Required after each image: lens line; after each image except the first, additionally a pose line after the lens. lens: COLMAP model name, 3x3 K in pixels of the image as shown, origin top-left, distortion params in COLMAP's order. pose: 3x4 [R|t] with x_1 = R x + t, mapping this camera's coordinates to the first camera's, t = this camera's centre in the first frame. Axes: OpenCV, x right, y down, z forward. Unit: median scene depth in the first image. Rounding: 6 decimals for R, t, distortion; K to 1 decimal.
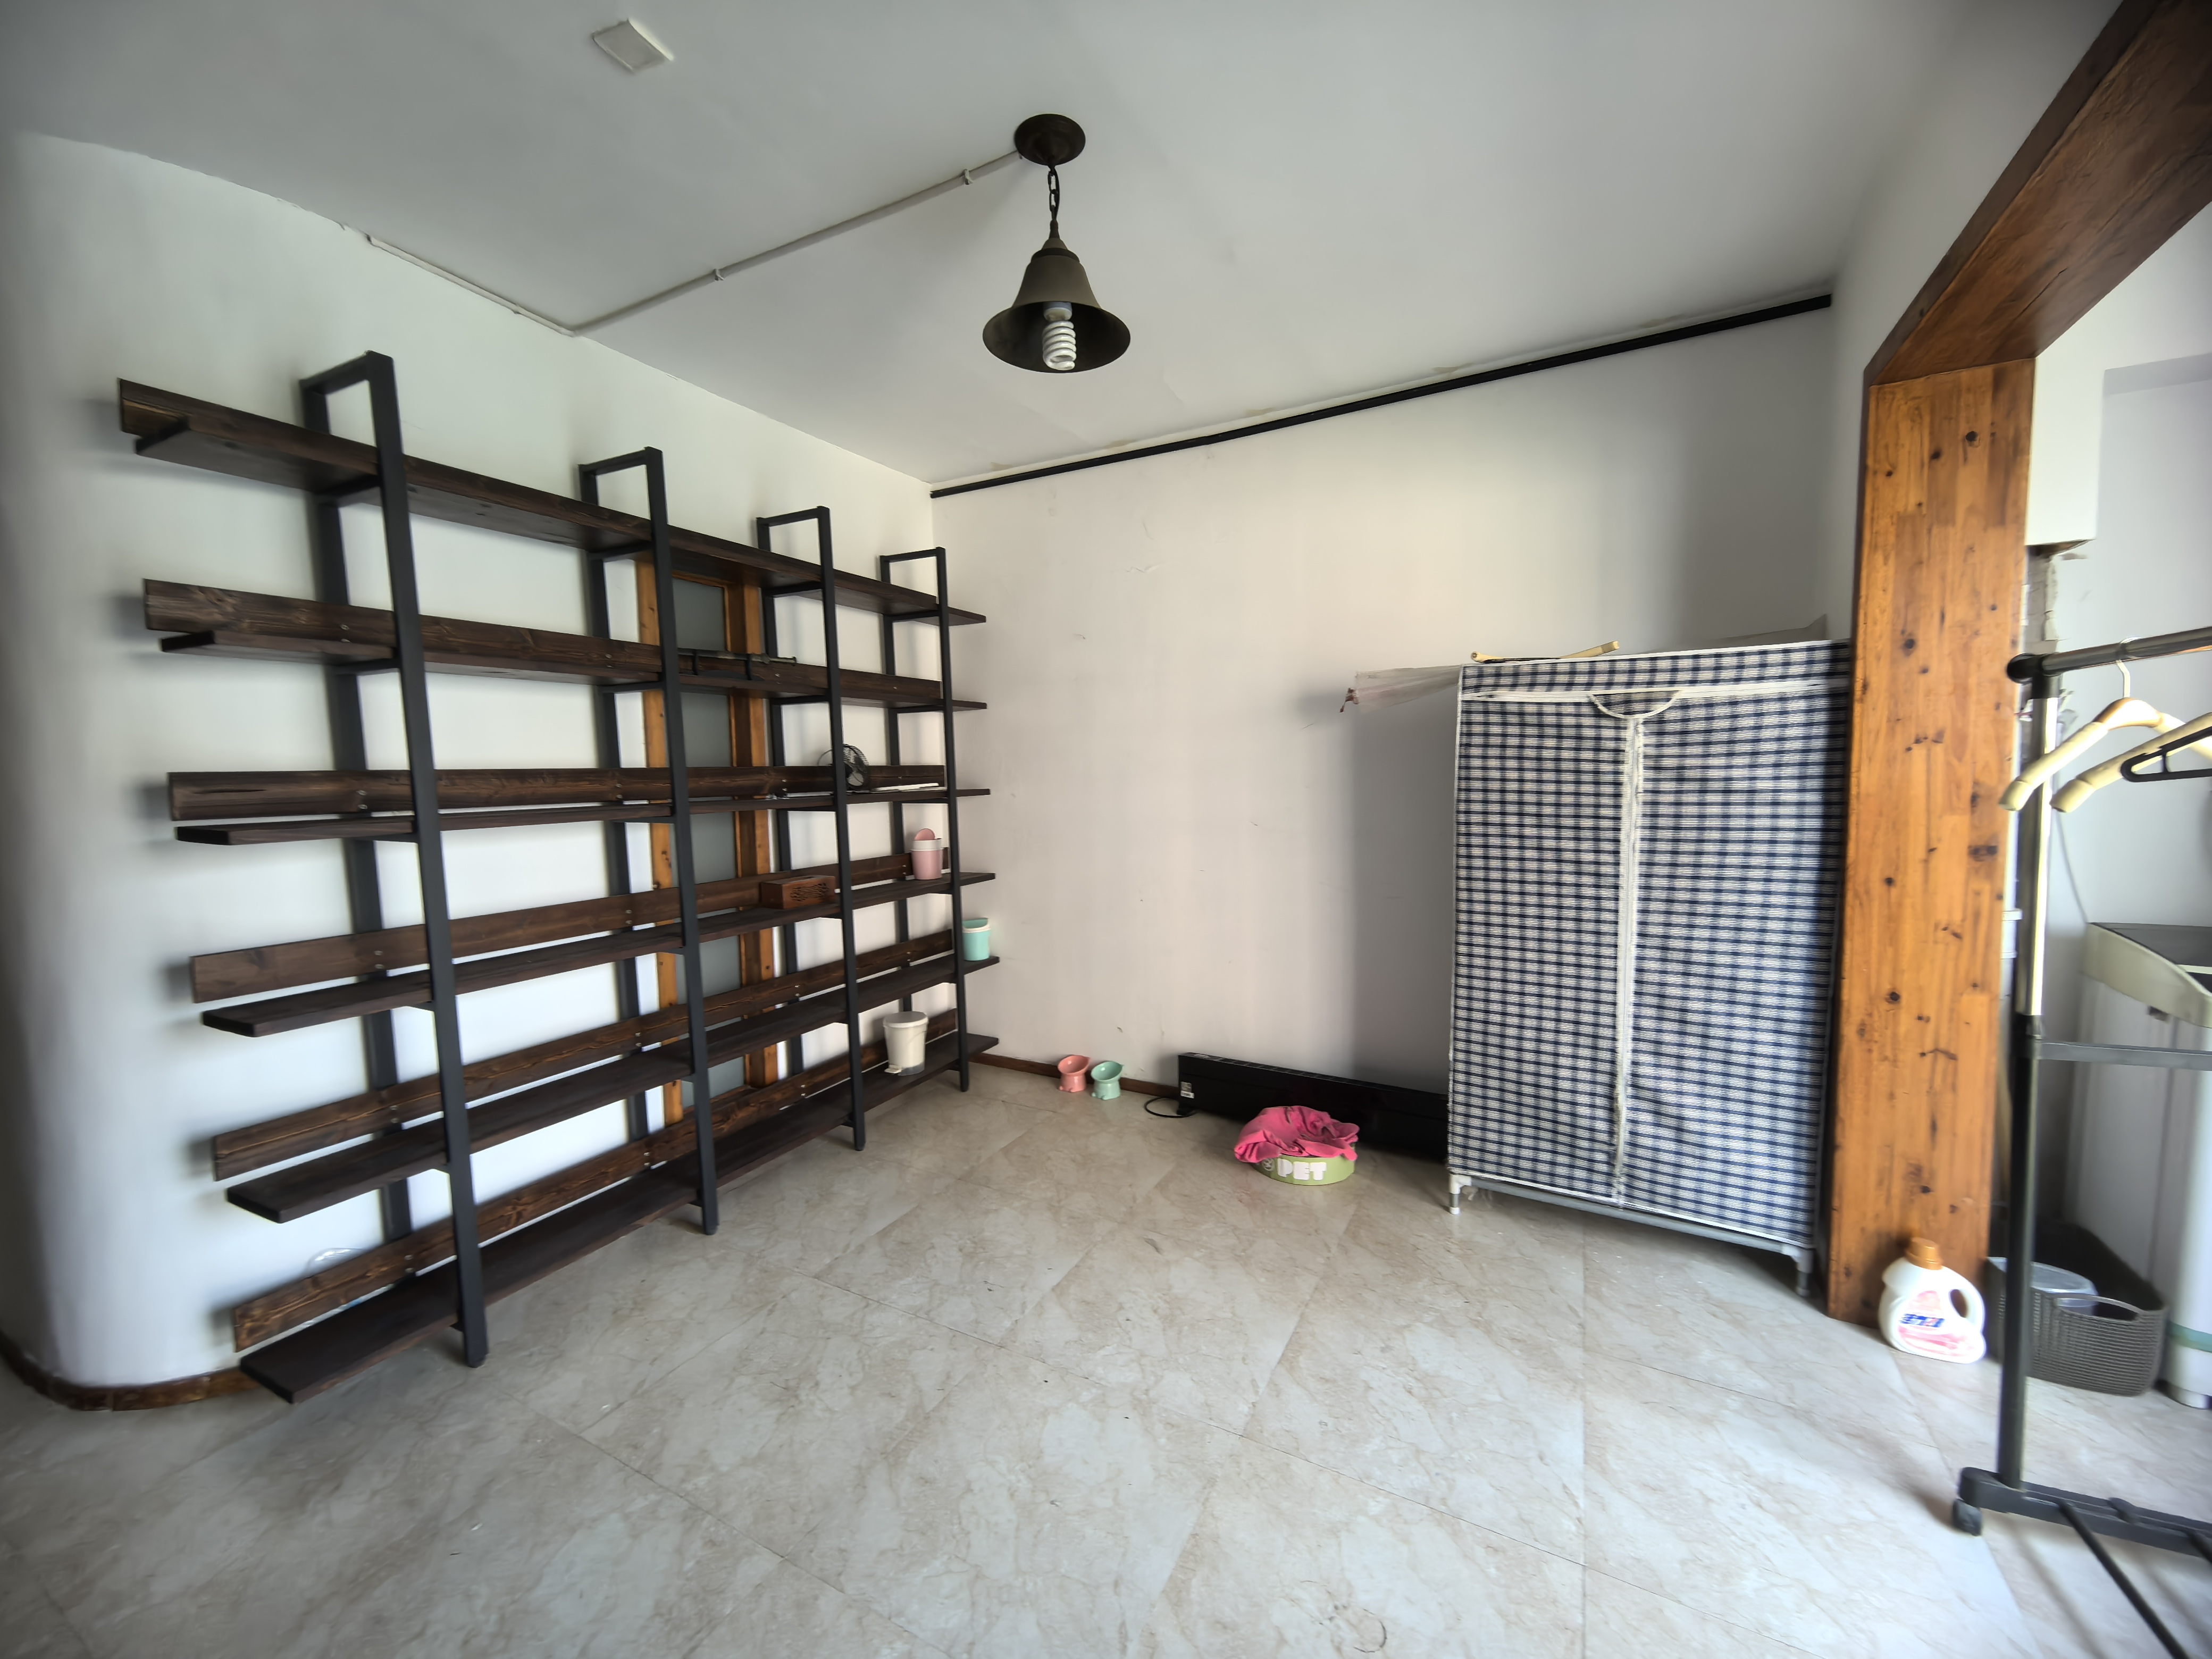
lens RADIAL K [[876.2, 0, 1120.5], [0, 876.2, 825.8], [0, 0, 1]] dist [0.012053, -0.000125]
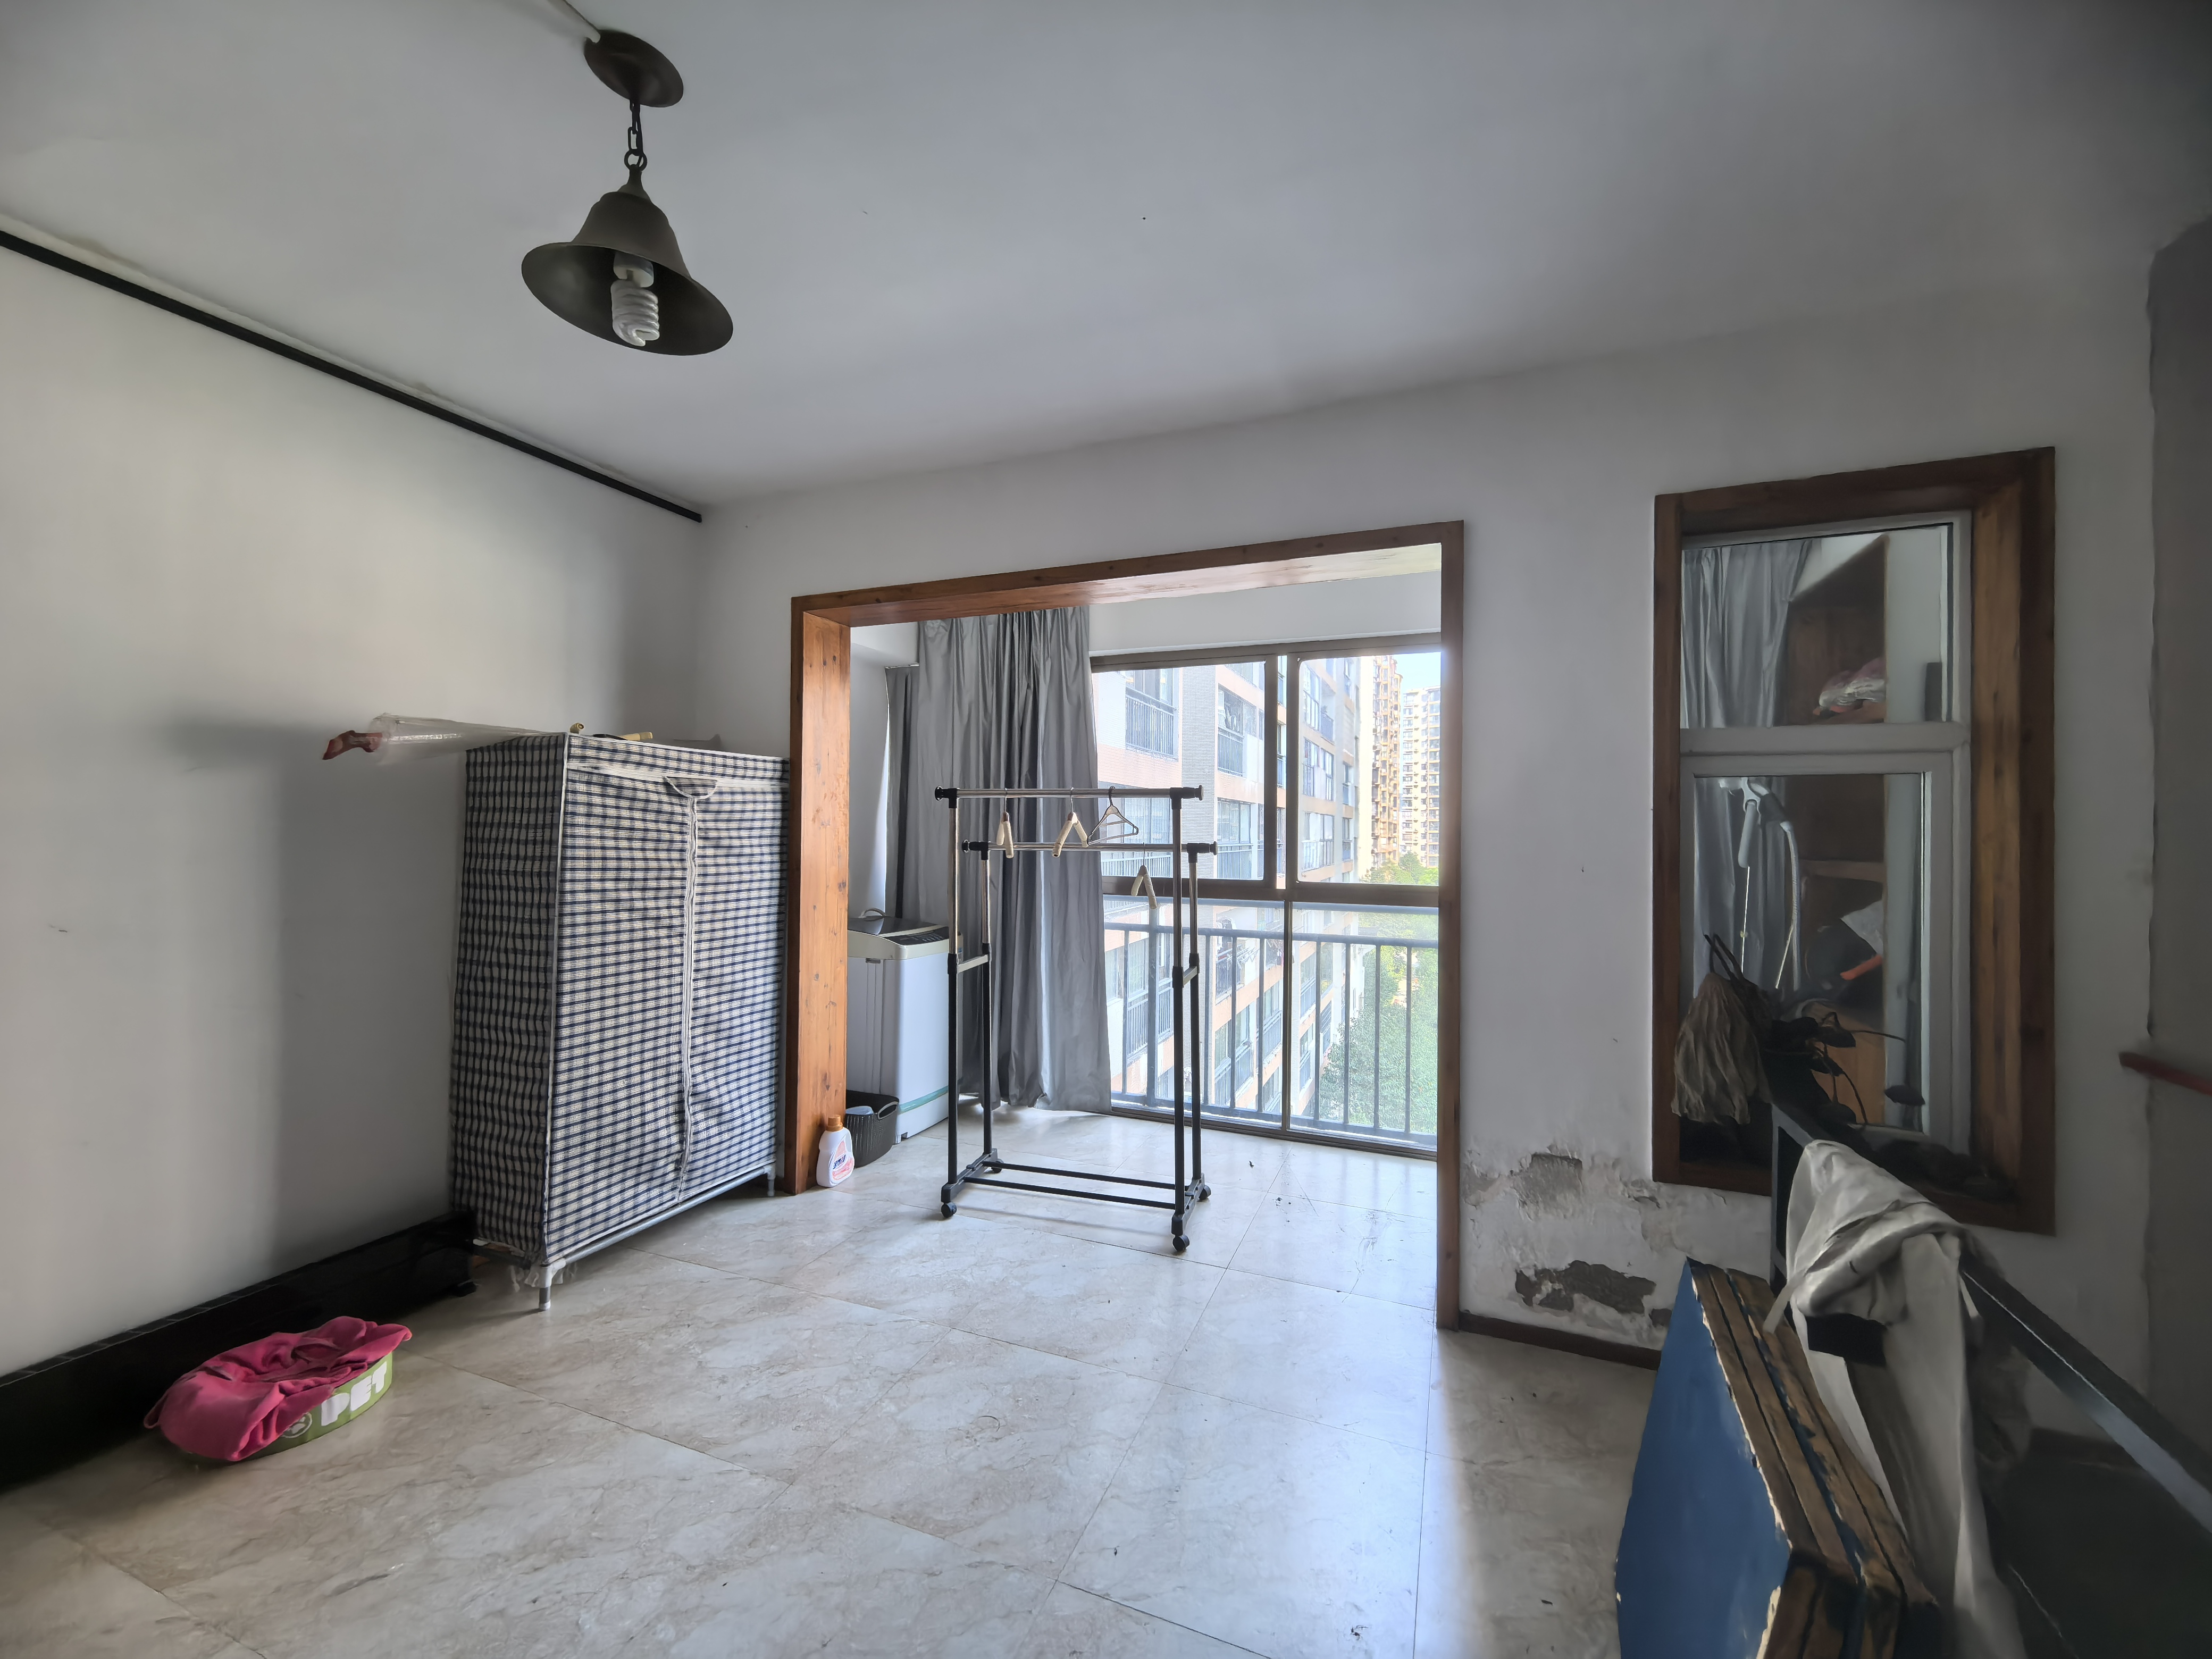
lens RADIAL K [[876.2, 0, 1123.4], [0, 876.2, 830.9], [0, 0, 1]] dist [0.012053, -0.000125]
pose [[-0.127899, 0.017924, 0.991625, -0.726200], [0.062130, 0.998018, -0.010026, -0.024317], [-0.989839, 0.060327, -0.128759, 0.540105]]
